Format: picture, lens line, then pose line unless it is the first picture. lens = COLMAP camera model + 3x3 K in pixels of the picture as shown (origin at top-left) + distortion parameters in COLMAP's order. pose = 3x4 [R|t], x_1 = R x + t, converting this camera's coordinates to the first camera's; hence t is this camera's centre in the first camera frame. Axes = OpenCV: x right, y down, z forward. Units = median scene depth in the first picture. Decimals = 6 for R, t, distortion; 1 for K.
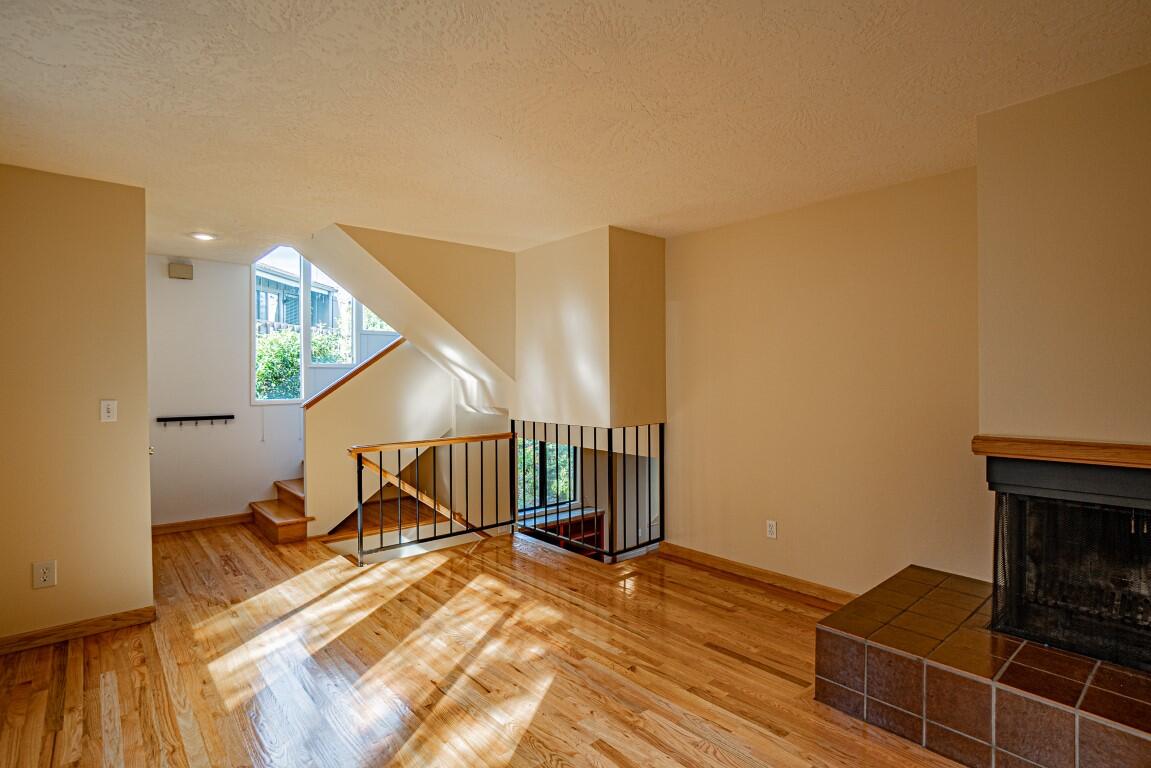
lens RADIAL K [[560.2, 0, 574.5], [0, 560.2, 390.8], [0, 0, 1]] dist [-0.006348, -0.000480]
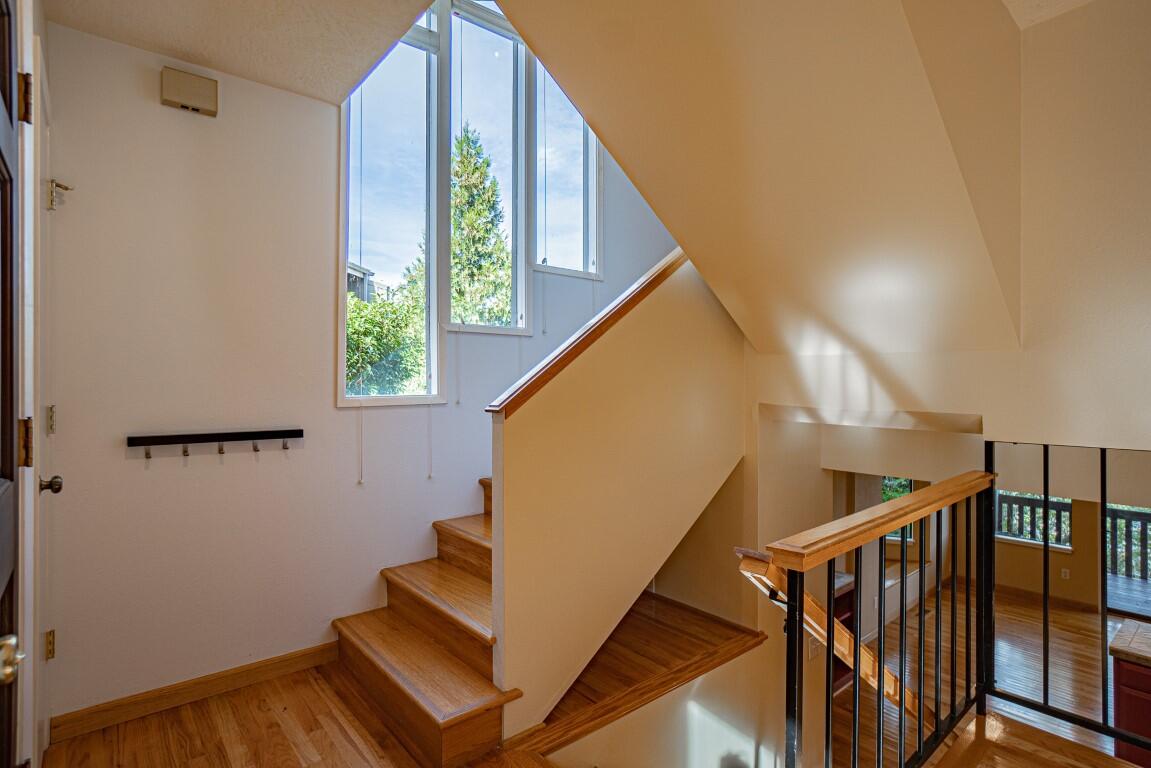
lens RADIAL K [[578.2, 0, 576.9], [0, 578.2, 376.9], [0, 0, 1]] dist [-0.001422, 0.000192]
pose [[0.999998, 0.000241, -0.002133, -0.399772], [-0.000276, 0.999870, -0.016095, 0.009608], [0.002129, 0.016095, 0.999868, 0.551603]]
